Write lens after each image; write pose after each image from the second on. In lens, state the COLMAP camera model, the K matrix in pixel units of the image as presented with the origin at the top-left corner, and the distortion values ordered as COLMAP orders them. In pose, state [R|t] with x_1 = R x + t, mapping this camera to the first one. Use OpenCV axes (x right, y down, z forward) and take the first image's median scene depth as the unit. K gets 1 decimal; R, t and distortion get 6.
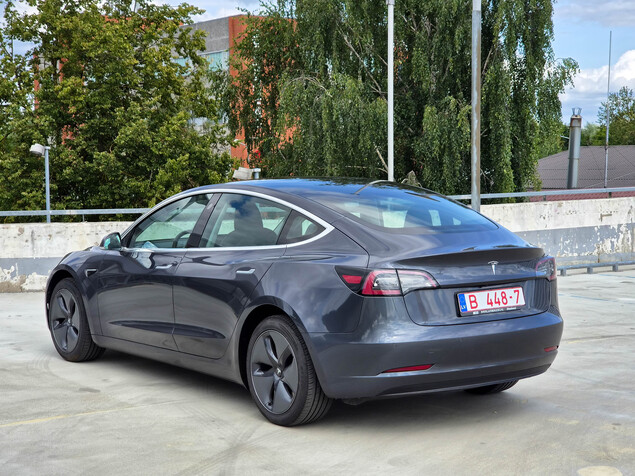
lens RADIAL K [[1259.0, 0, 317.5], [0, 1259.0, 238.0], [0, 0, 1]] dist [-0.341339, 4.490856]
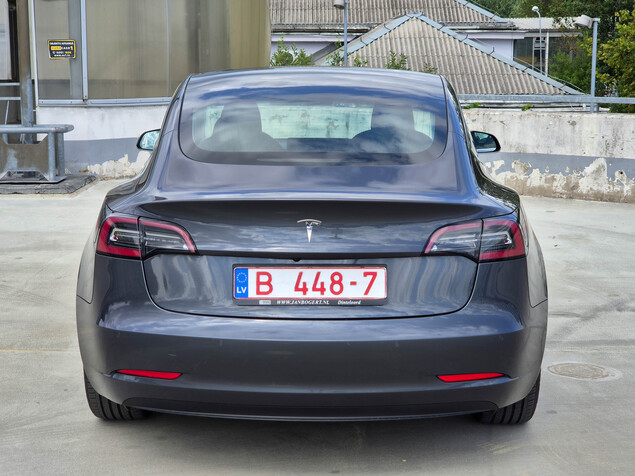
lens RADIAL K [[1237.4, 0, 286.4], [0, 1237.4, 238.4], [0, 0, 1]] dist [-0.209306, 2.274840]
pose [[0.785640, 0.111118, -0.608623, 0.467805], [-0.045672, 0.991471, 0.122061, -0.041869], [0.616996, -0.068099, 0.784015, 0.510559]]
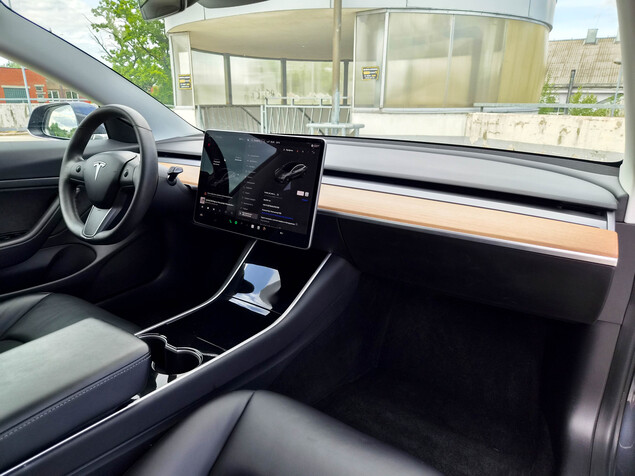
lens RADIAL K [[420.5, 0, 303.1], [0, 420.5, 240.3], [0, 0, 1]] dist [0.008735, -0.001643]
pose [[0.304308, 0.314038, -0.899320, 0.029019], [-0.061455, 0.948601, 0.310451, -0.011851], [0.950589, -0.039206, 0.307966, 1.253217]]
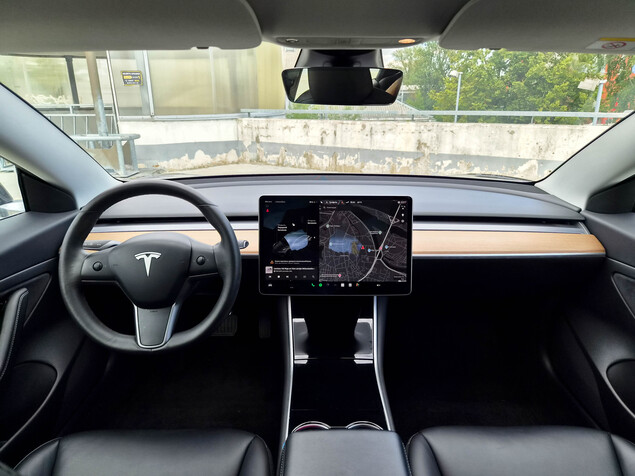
lens RADIAL K [[427.9, 0, 317.5], [0, 427.9, 238.0], [0, 0, 1]] dist [0.026499, -0.006620]
pose [[0.810337, 0.194003, -0.552917, -0.030949], [-0.043566, 0.960937, 0.273317, -0.025690], [0.584343, -0.197390, 0.787135, 1.168128]]
